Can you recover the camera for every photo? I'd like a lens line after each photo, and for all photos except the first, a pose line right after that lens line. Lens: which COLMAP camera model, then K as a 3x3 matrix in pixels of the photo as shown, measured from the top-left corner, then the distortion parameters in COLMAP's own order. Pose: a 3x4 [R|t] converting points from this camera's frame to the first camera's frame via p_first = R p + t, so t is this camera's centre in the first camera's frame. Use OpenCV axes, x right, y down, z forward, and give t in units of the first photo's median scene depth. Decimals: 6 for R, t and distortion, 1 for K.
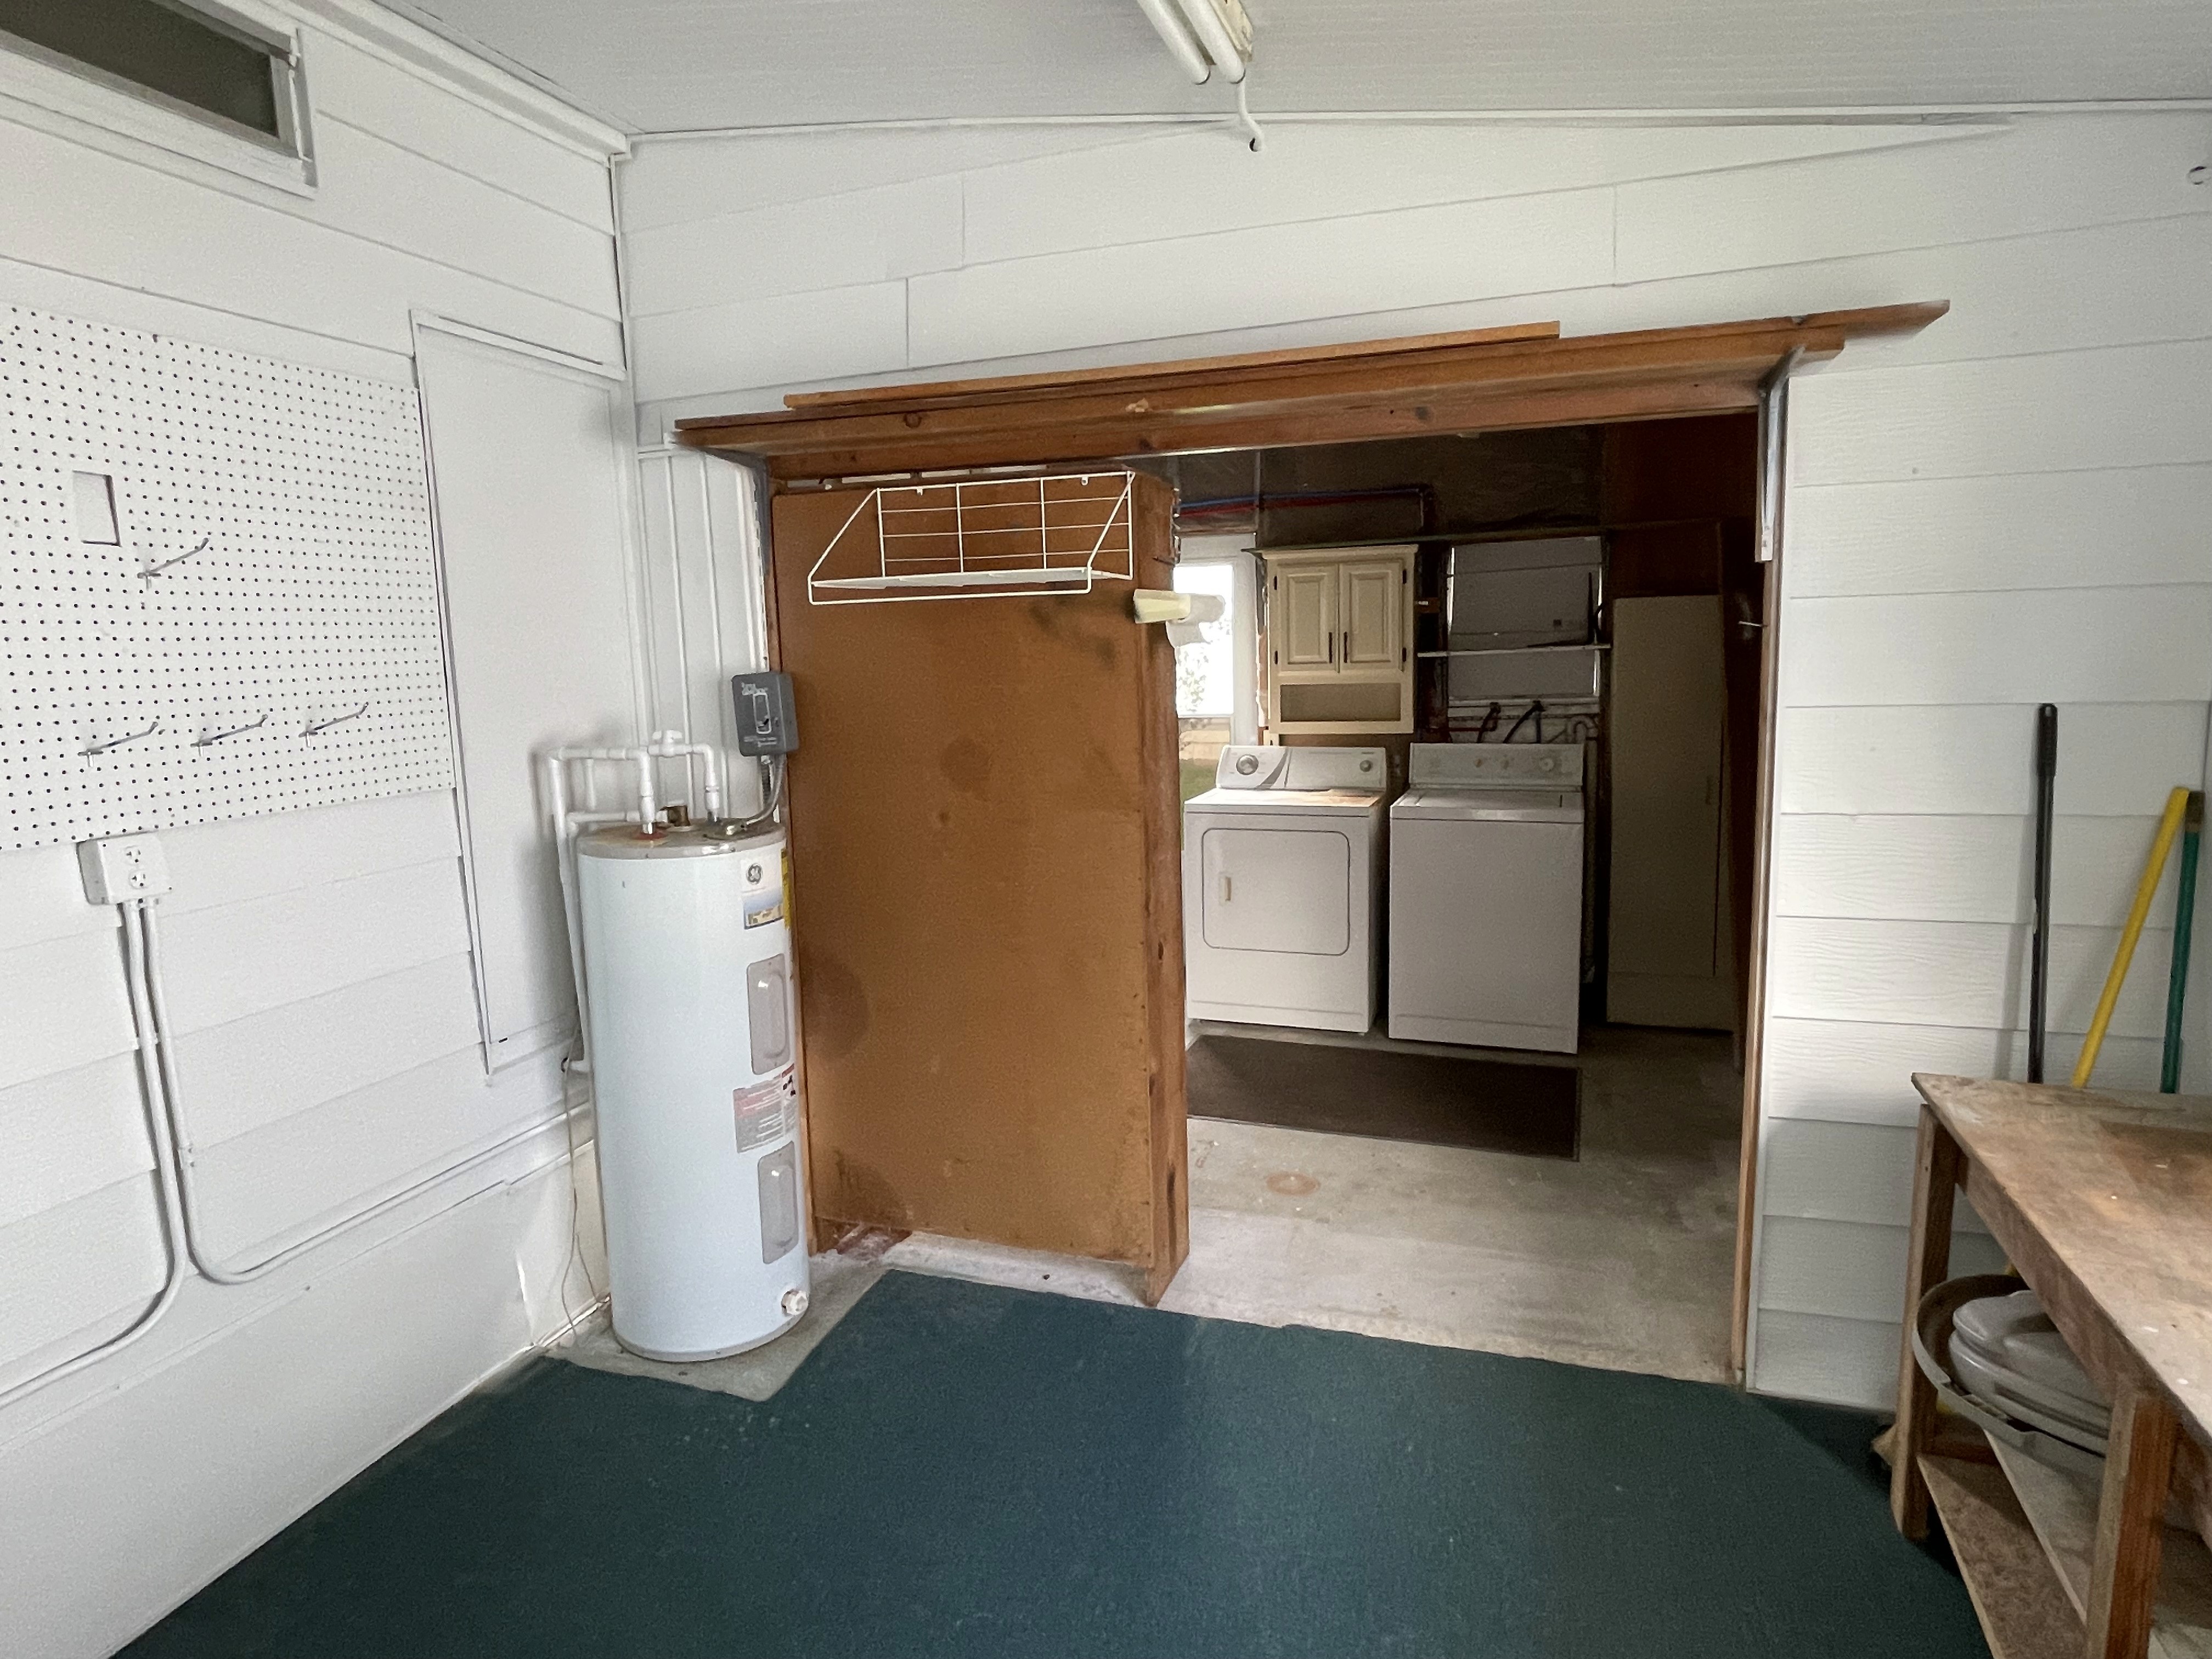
lens RADIAL K [[1299.4, 0, 1105.0], [0, 1299.4, 835.8], [0, 0, 1]] dist [0.001421, -0.003020]
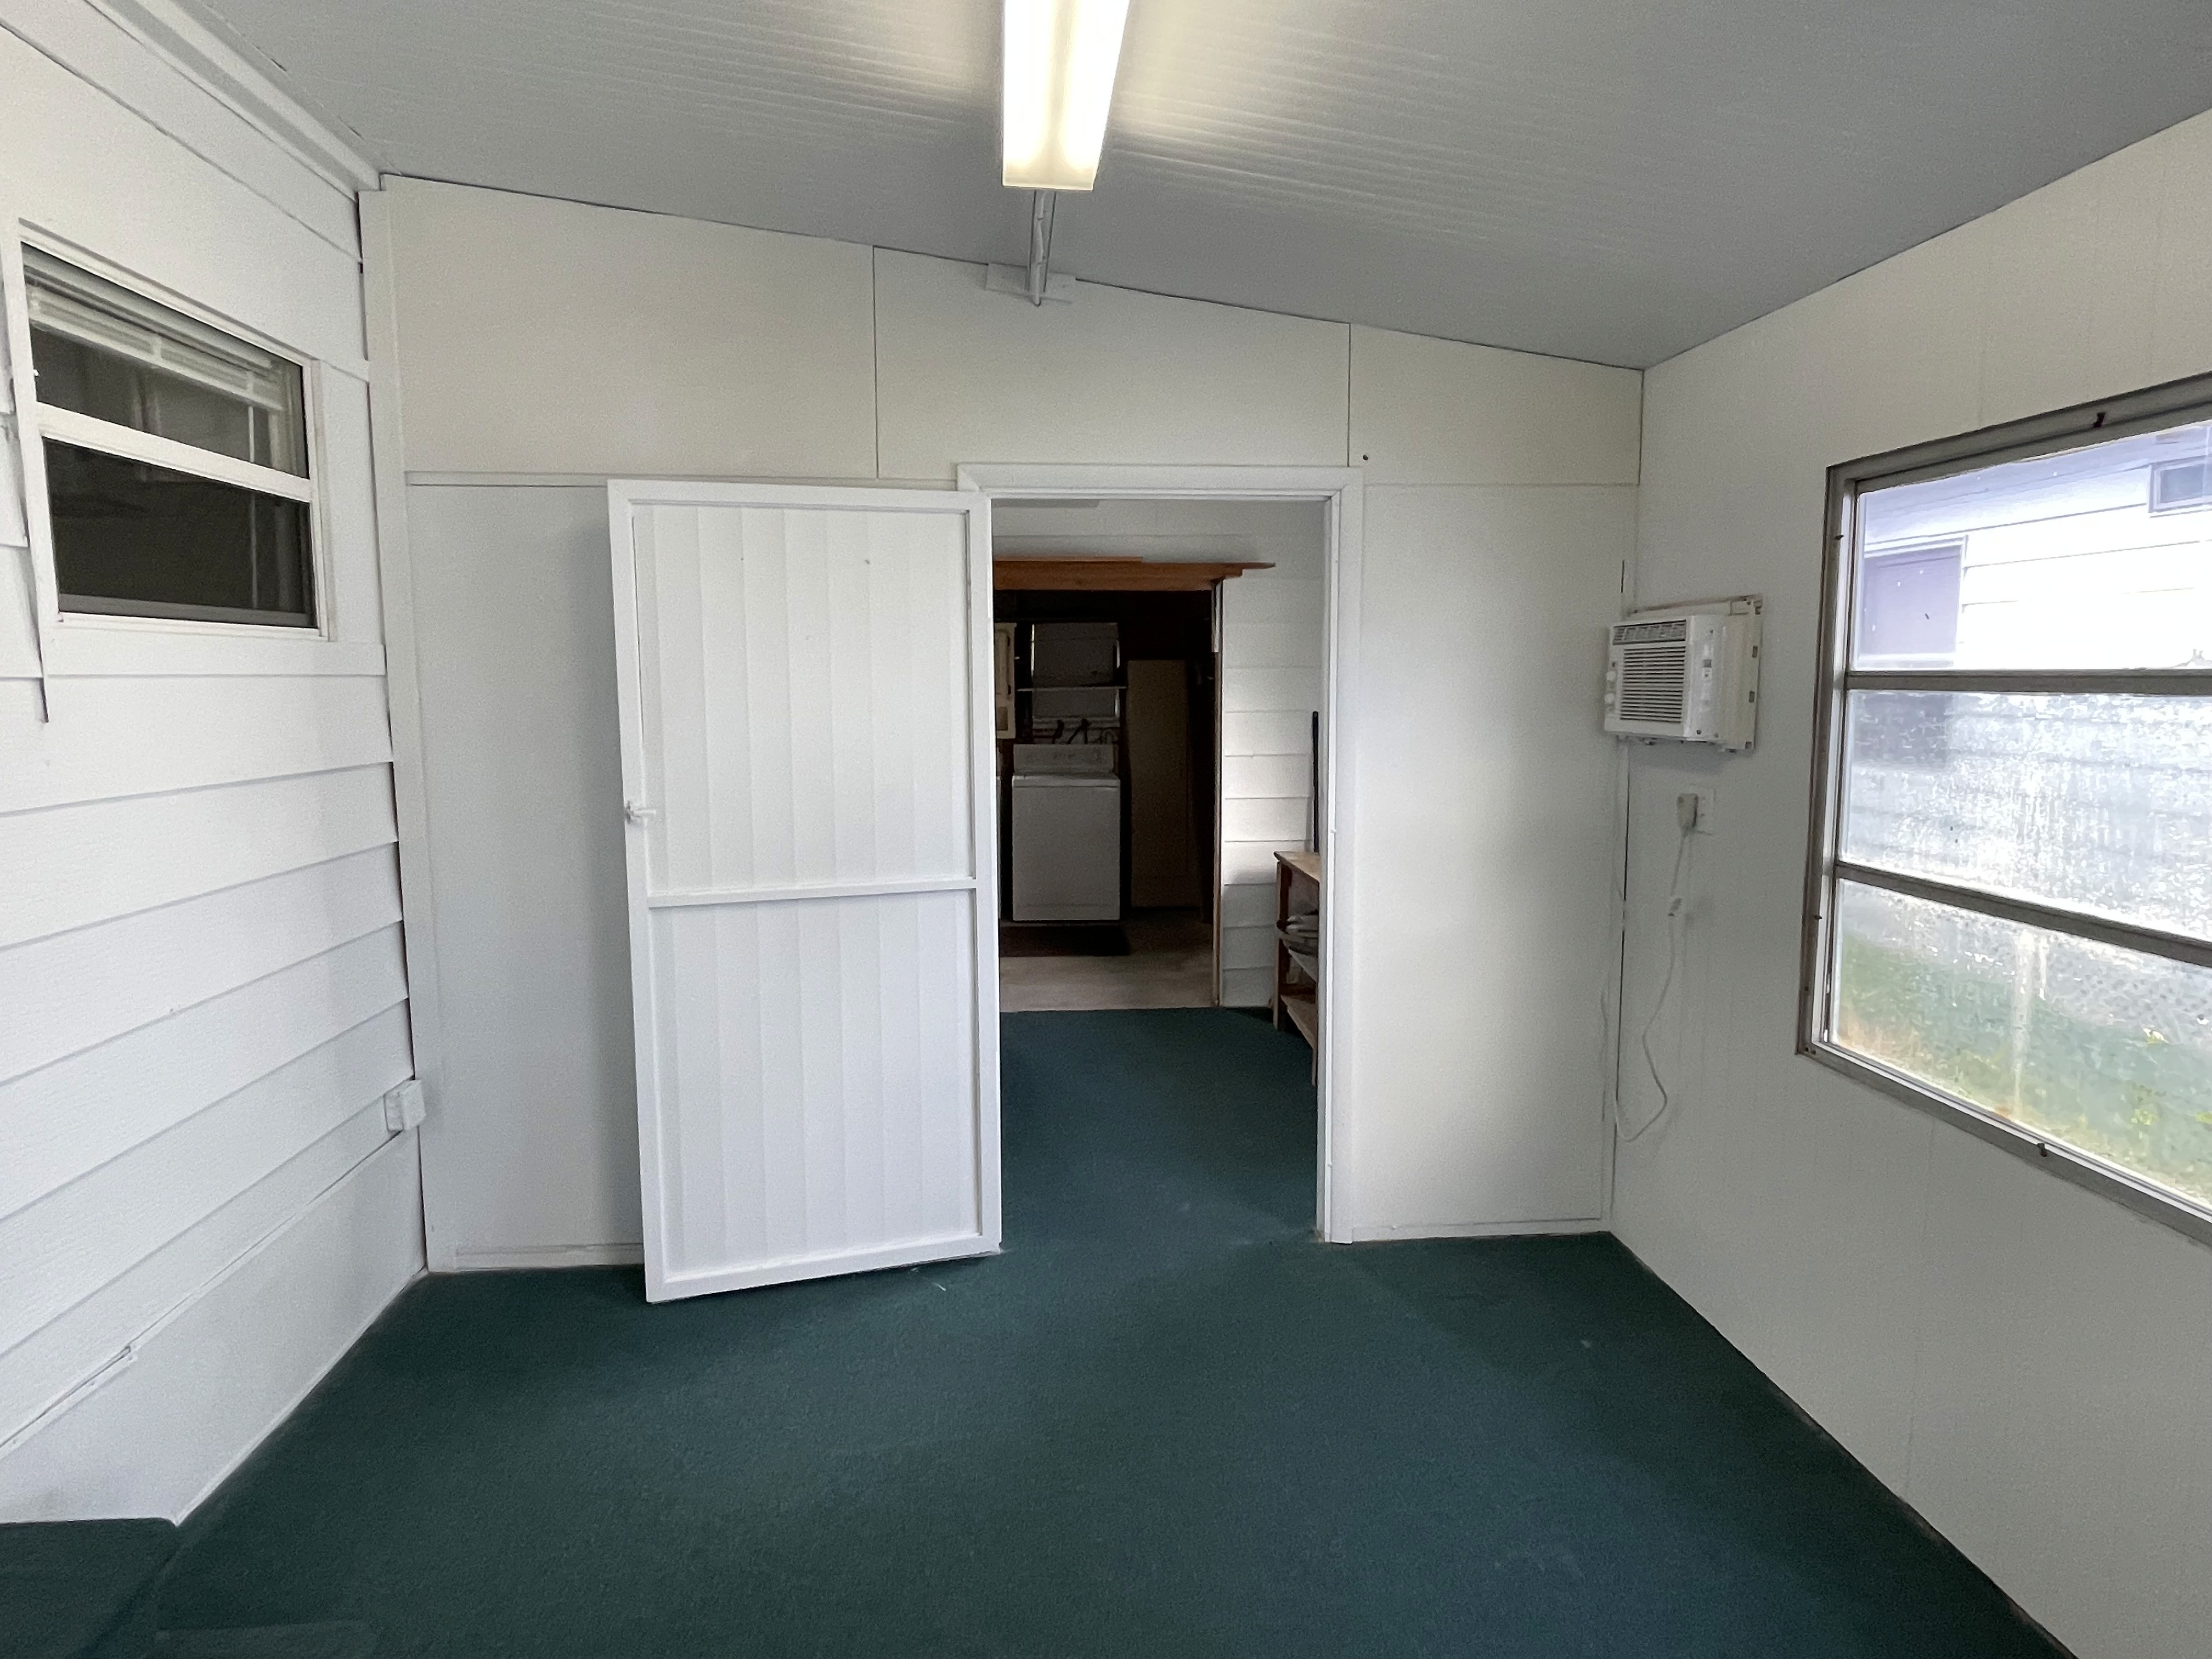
lens RADIAL K [[1299.4, 0, 1099.9], [0, 1299.4, 821.0], [0, 0, 1]] dist [0.001421, -0.003020]
pose [[0.919834, -0.014365, 0.392046, -0.304834], [0.030930, 0.998874, -0.035969, 0.086966], [-0.391088, 0.045212, 0.919242, -0.532511]]
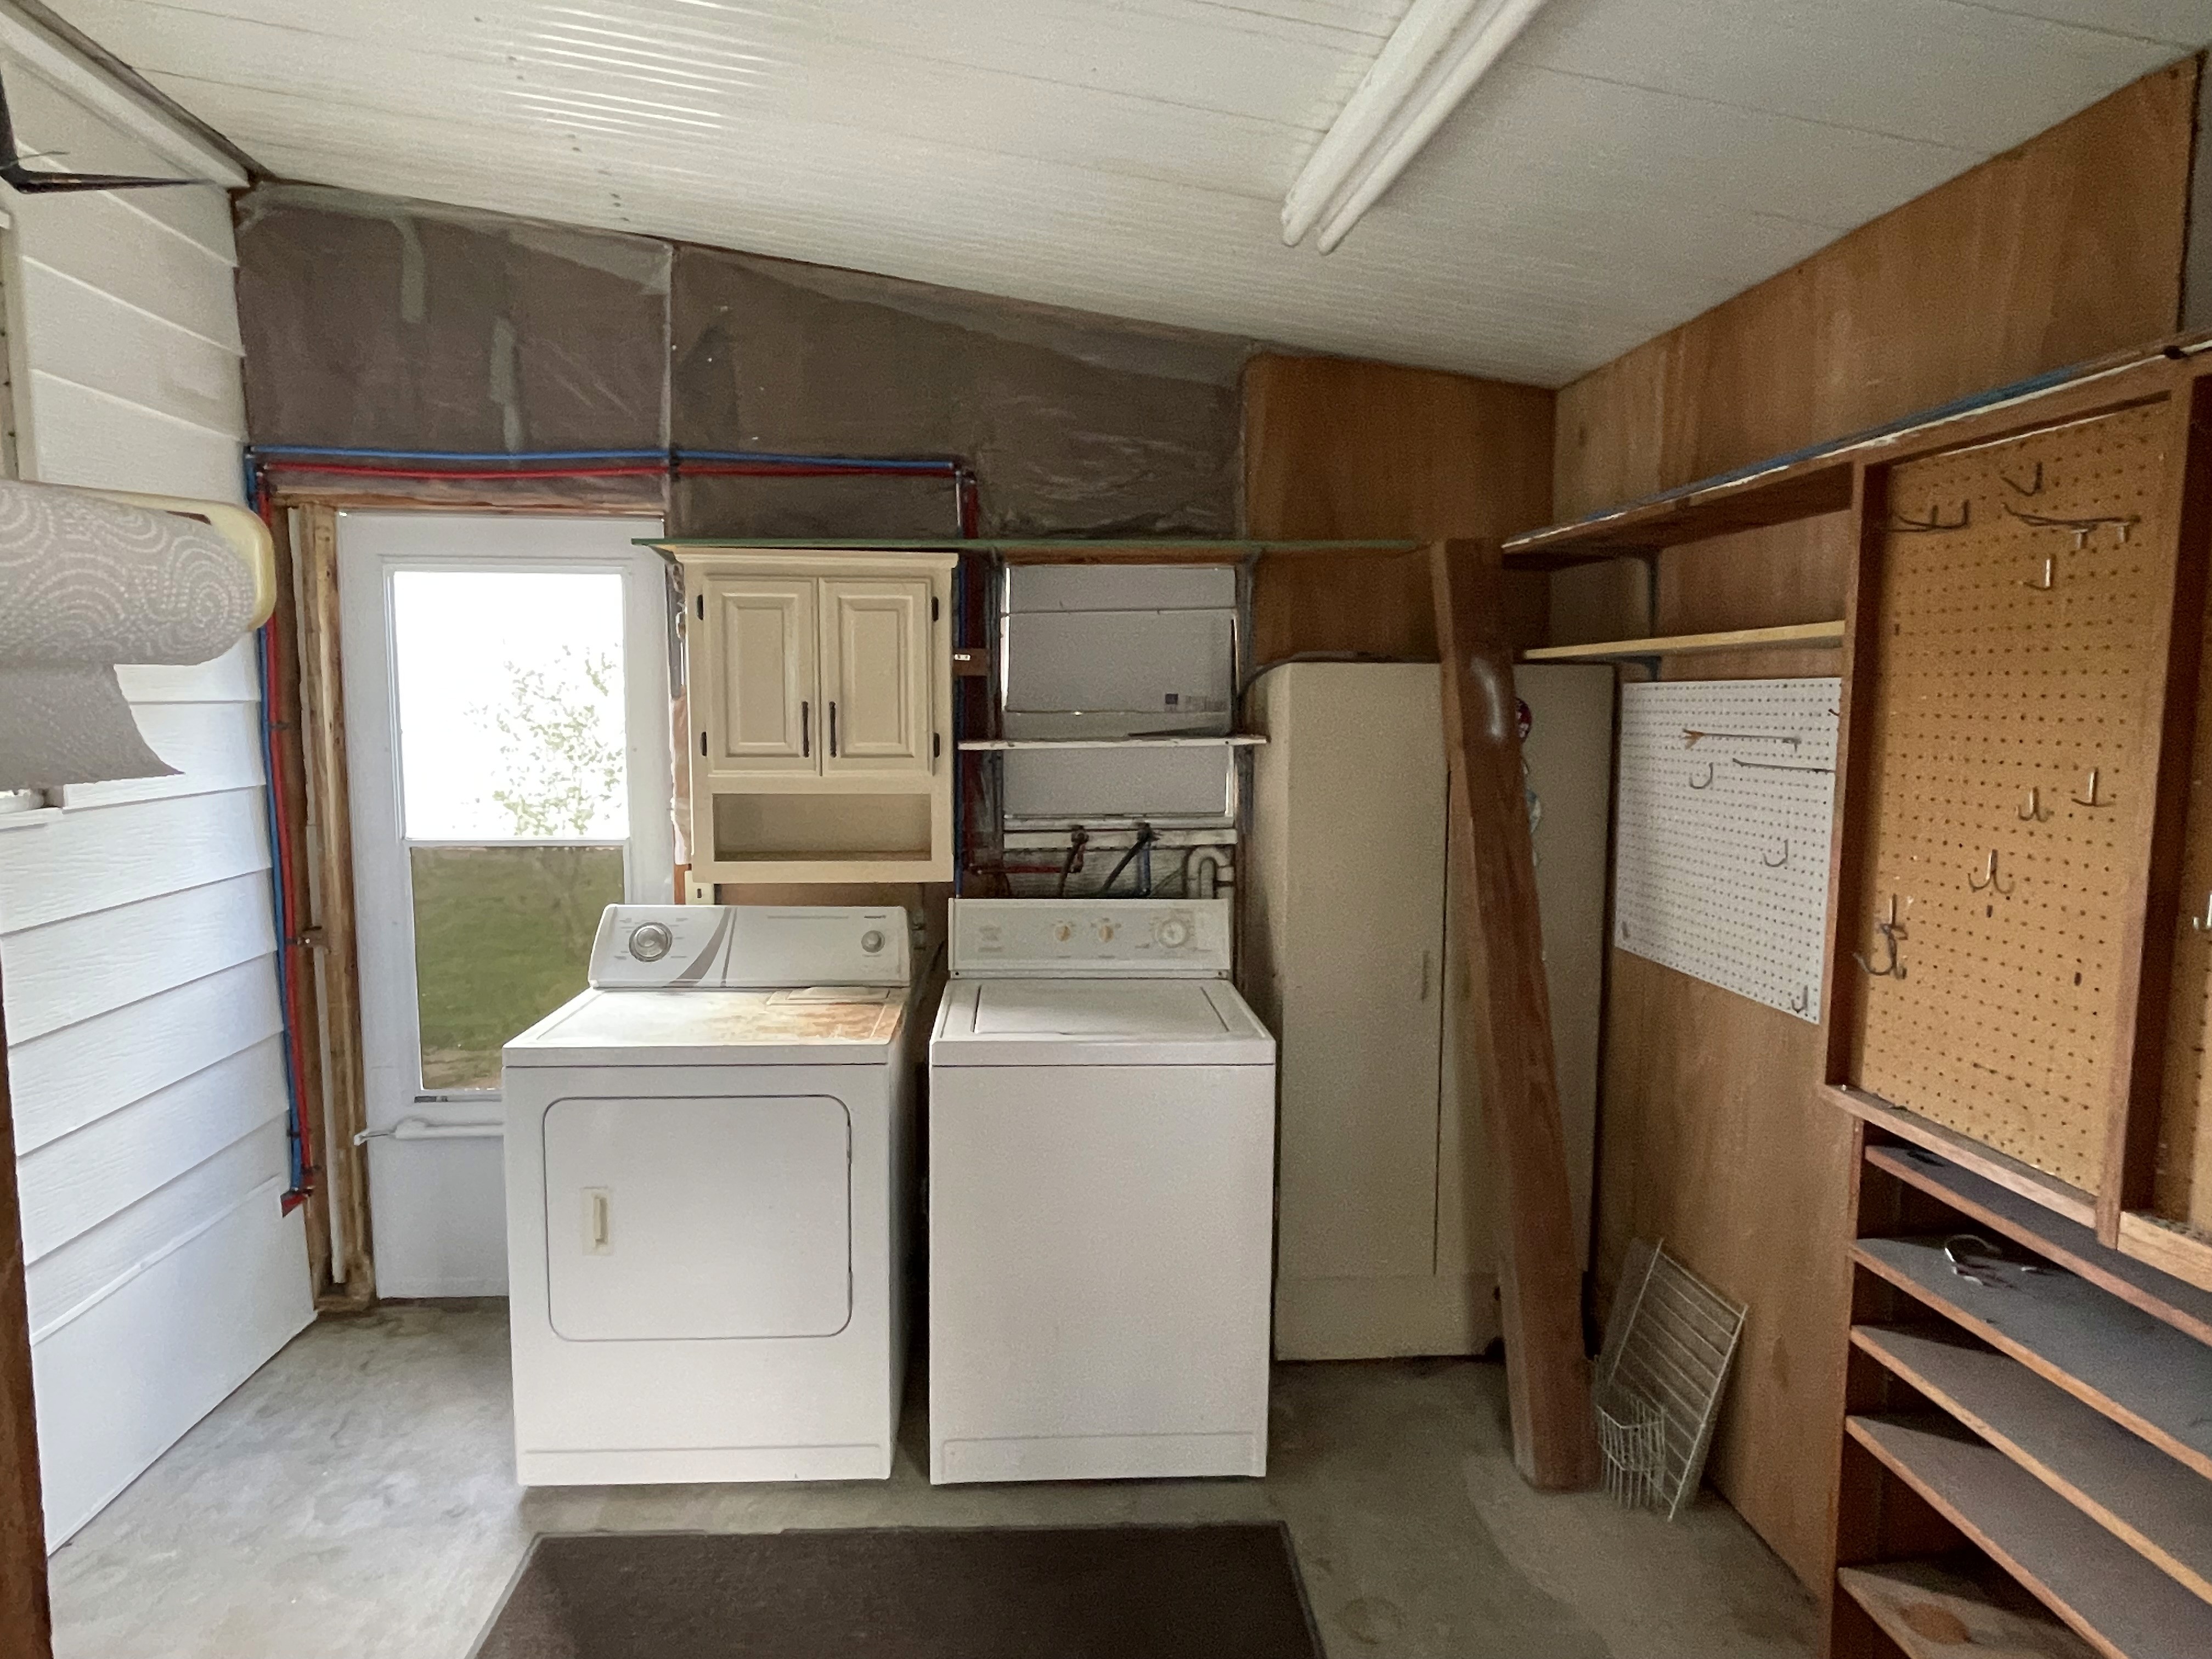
lens RADIAL K [[1299.4, 0, 1101.8], [0, 1299.4, 837.8], [0, 0, 1]] dist [0.001421, -0.003020]
pose [[0.919584, -0.006022, 0.392848, 0.072393], [0.024544, 0.998810, -0.042140, -0.072514], [-0.392127, 0.048393, 0.918638, 0.446619]]
